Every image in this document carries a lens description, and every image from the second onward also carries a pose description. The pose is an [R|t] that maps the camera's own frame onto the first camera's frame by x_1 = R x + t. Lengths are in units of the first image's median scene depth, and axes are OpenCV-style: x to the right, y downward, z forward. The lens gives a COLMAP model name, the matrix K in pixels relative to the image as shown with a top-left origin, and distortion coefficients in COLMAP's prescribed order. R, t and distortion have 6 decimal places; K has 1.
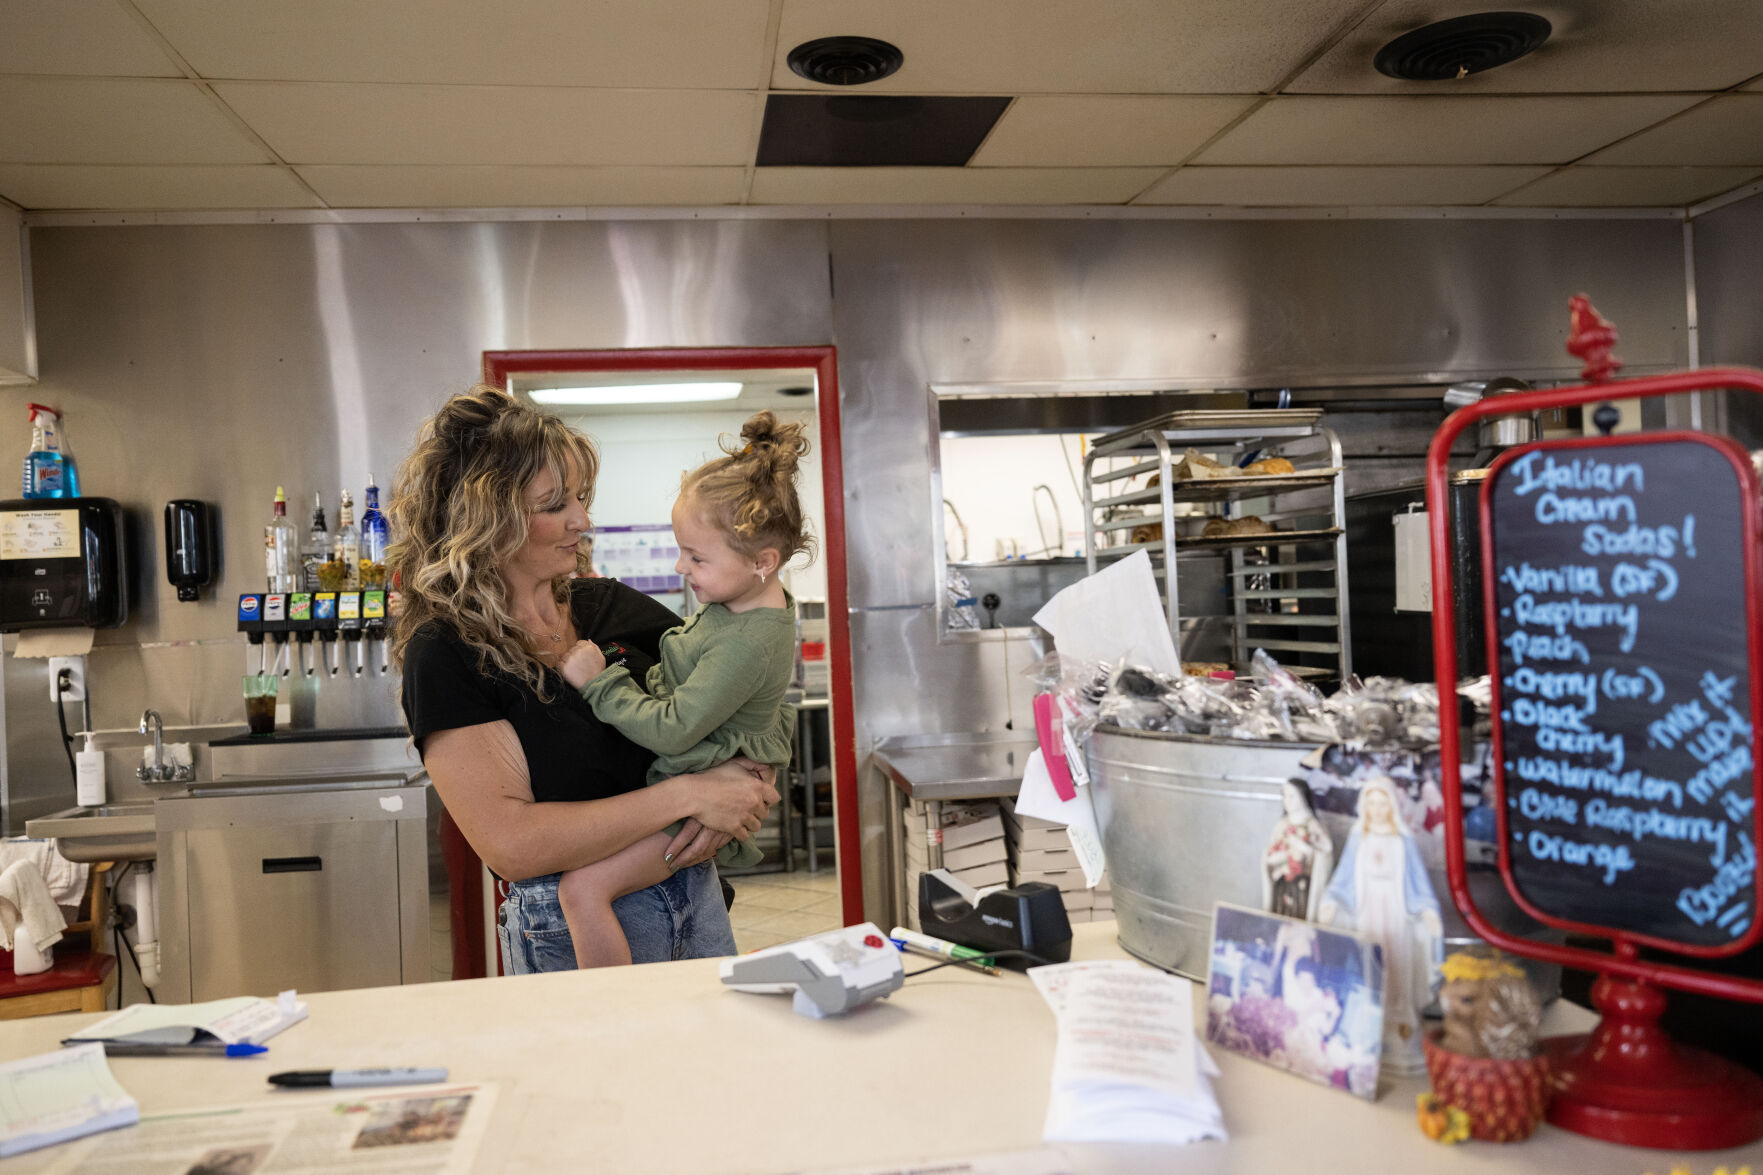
lens RADIAL K [[1430.3, 0, 868.5], [0, 1430.3, 590.5], [0, 0, 1]] dist [0.004042, 0.014996]
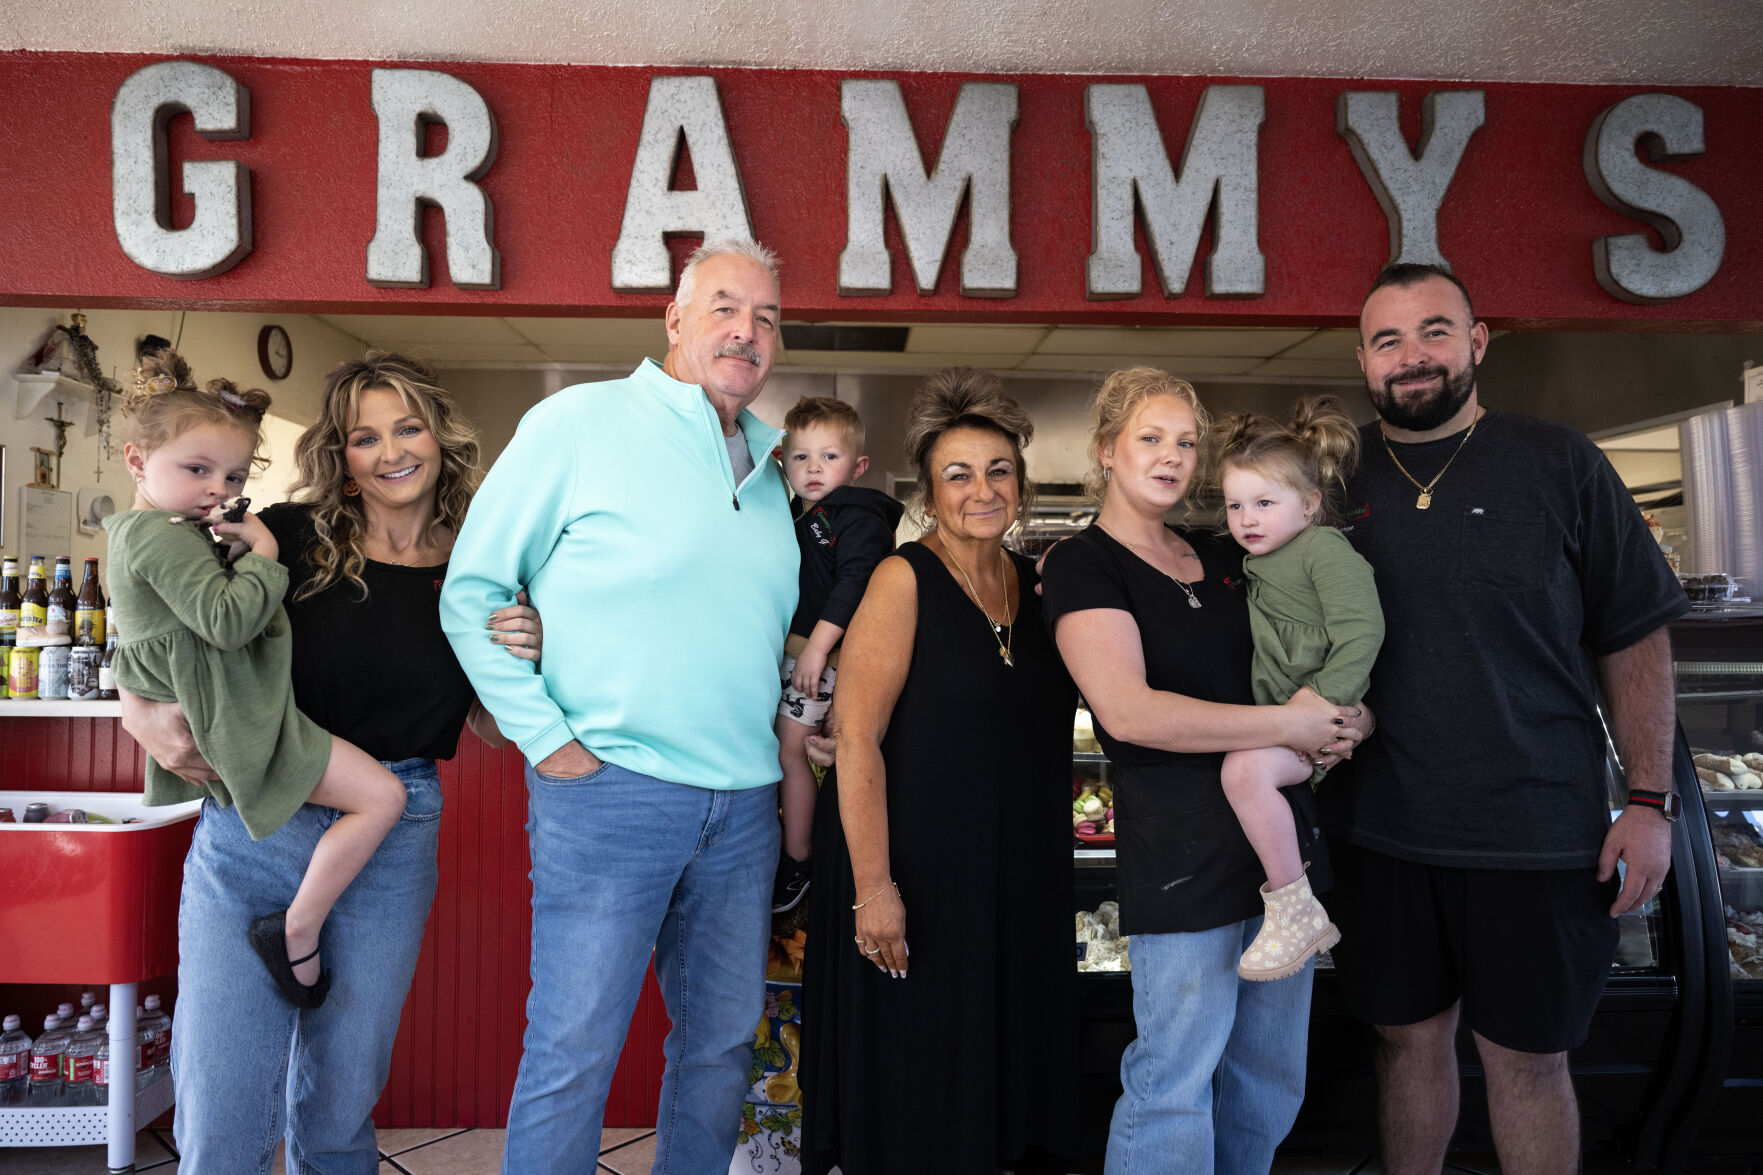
lens RADIAL K [[1350.7, 0, 882.7], [0, 1350.7, 614.6], [0, 0, 1]] dist [0.012358, -0.003335]
pose [[0.993174, 0.053143, -0.103829, 0.813251], [-0.053891, 0.998537, -0.004409, 0.126284], [0.103443, 0.009975, 0.994585, -2.314328]]
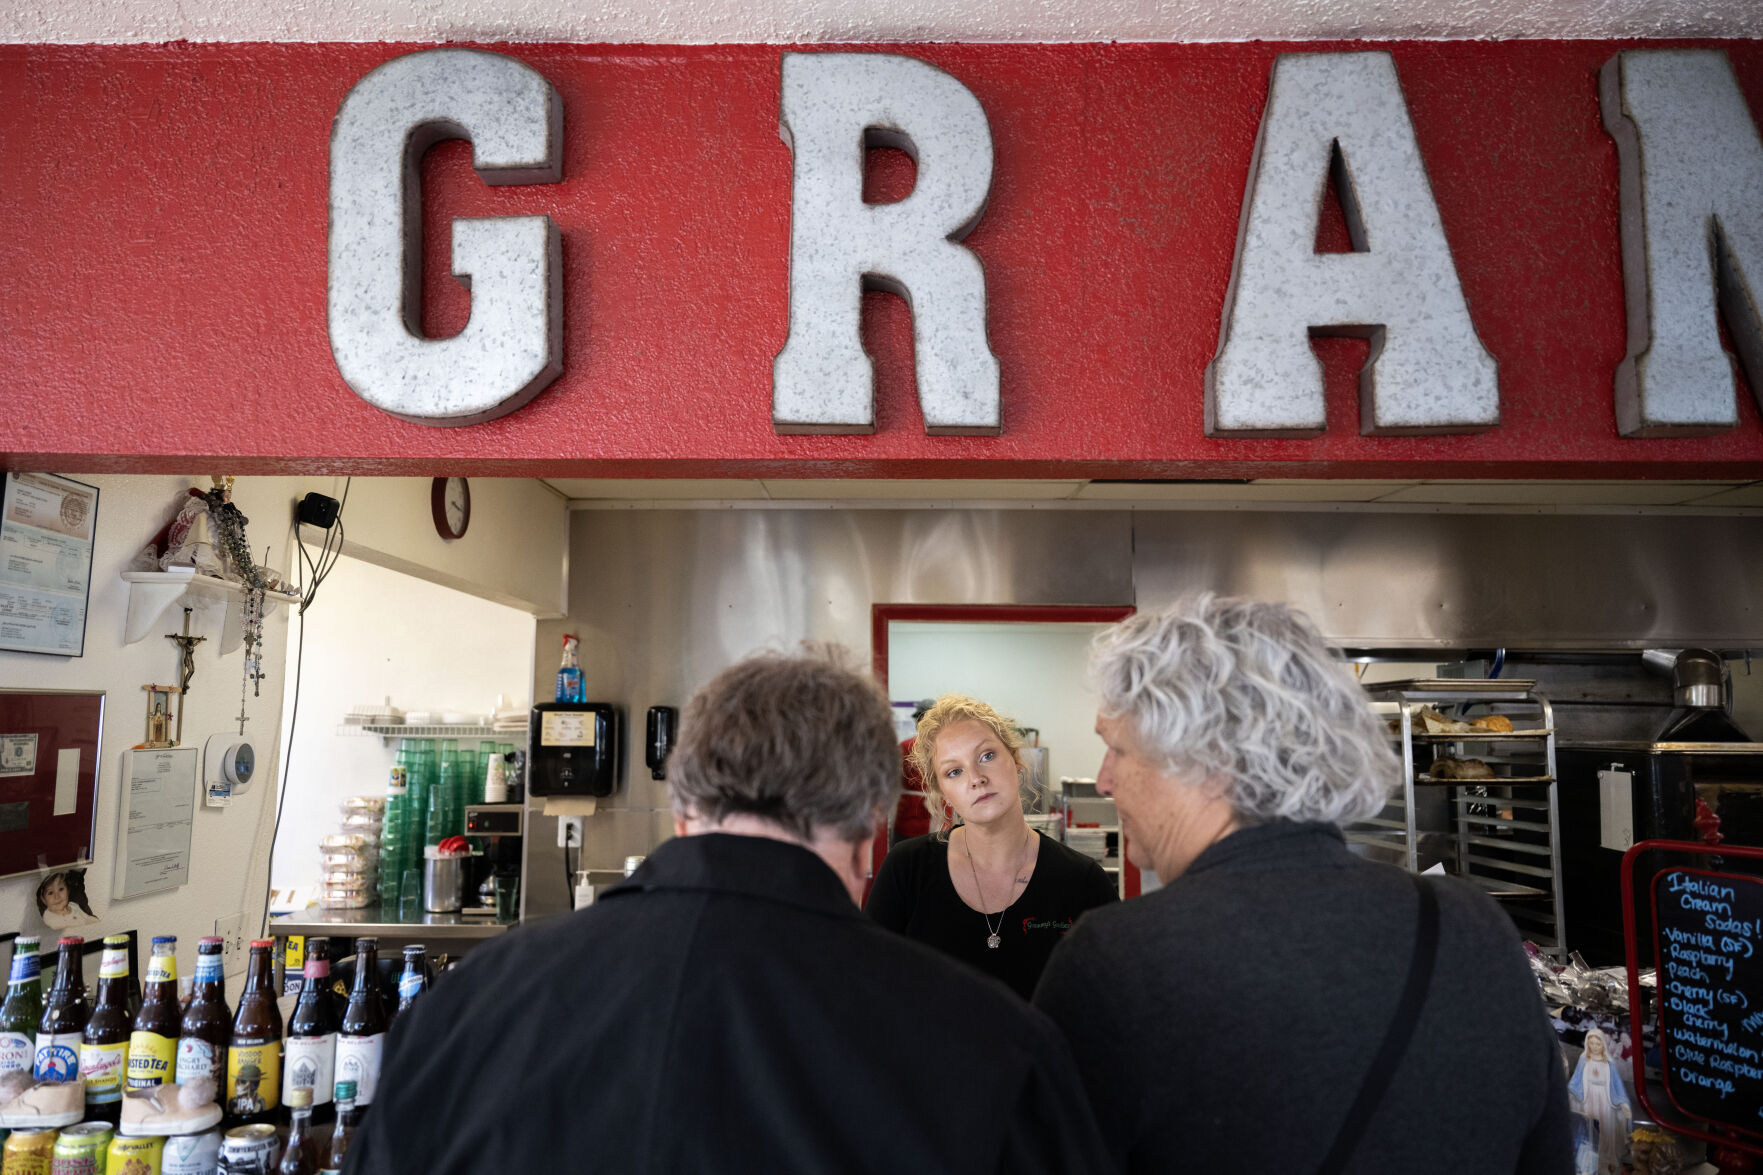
lens RADIAL K [[1350.7, 0, 839.8], [0, 1350.7, 572.9], [0, 0, 1]] dist [0.012358, -0.003335]
pose [[0.986872, 0.035222, -0.157618, -0.370078], [-0.052014, 0.993247, -0.103709, -0.230803], [0.152901, 0.110546, 0.982039, -0.987175]]
